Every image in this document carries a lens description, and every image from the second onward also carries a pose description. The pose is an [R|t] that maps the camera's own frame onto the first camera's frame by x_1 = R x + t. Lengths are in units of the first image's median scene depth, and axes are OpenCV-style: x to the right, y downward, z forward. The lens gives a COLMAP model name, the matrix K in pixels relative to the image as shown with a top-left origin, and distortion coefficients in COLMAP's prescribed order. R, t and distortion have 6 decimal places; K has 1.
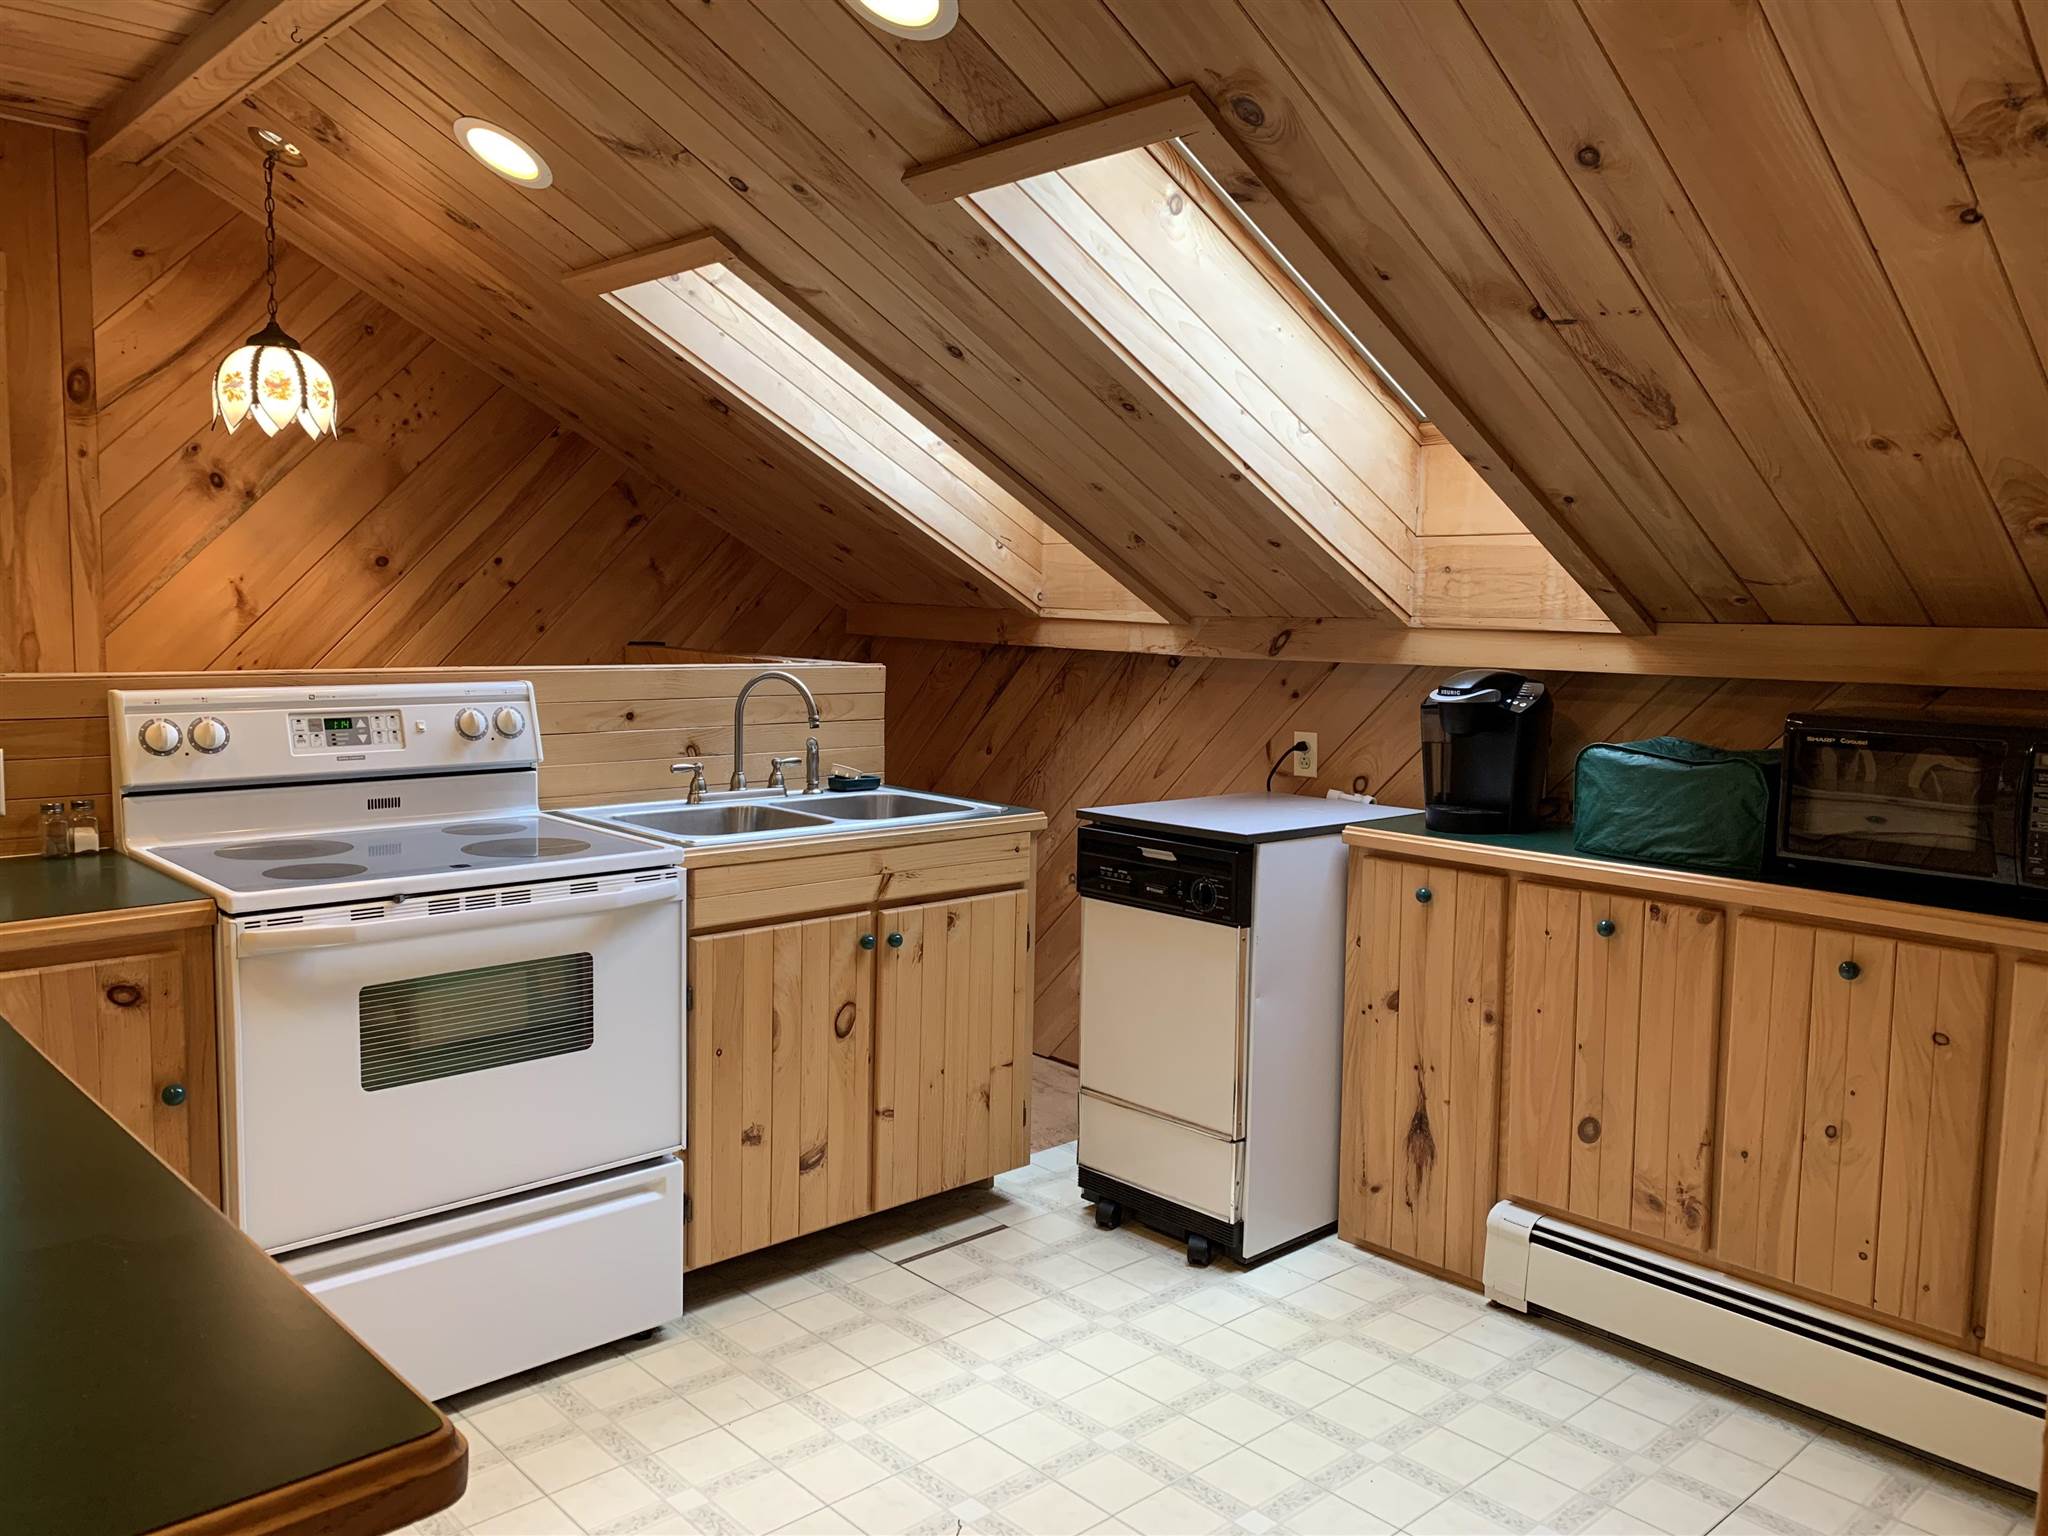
lens RADIAL K [[1569.7, 0, 1028.7], [0, 1569.7, 749.6], [0, 0, 1]] dist [0.029999, -0.014143]
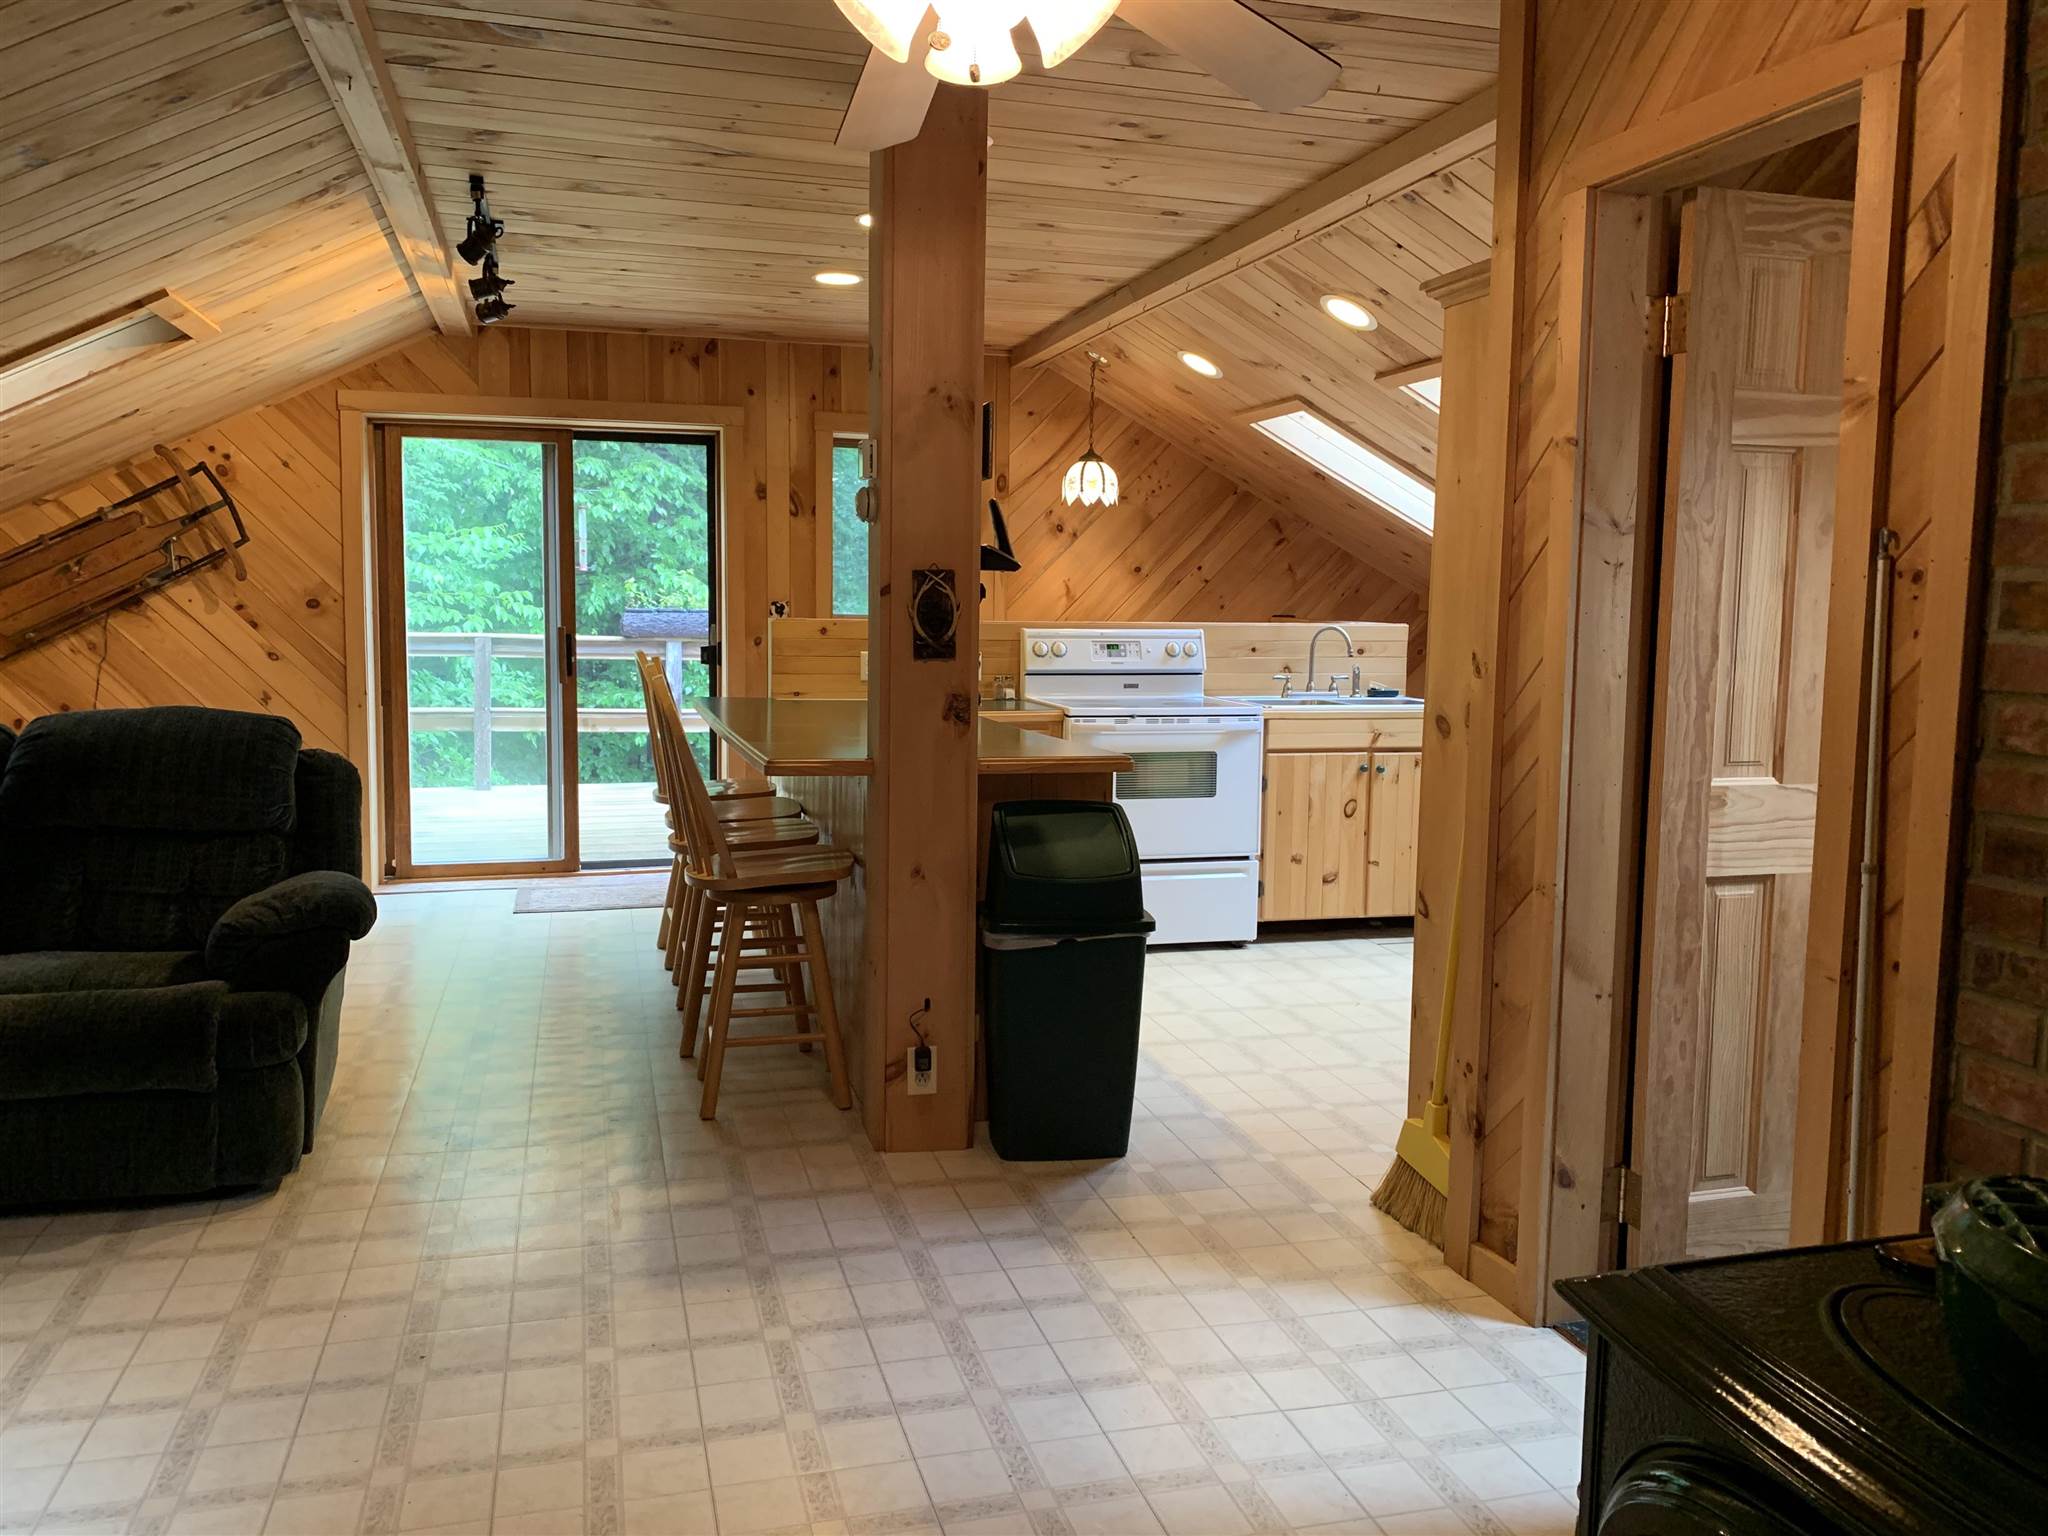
lens RADIAL K [[1569.7, 0, 1030.6], [0, 1569.7, 764.0], [0, 0, 1]] dist [0.029999, -0.014143]
pose [[0.893576, 0.042819, -0.446866, 0.362159], [-0.038651, 0.999083, 0.018443, 0.093024], [0.447246, 0.000791, 0.894411, -0.819513]]
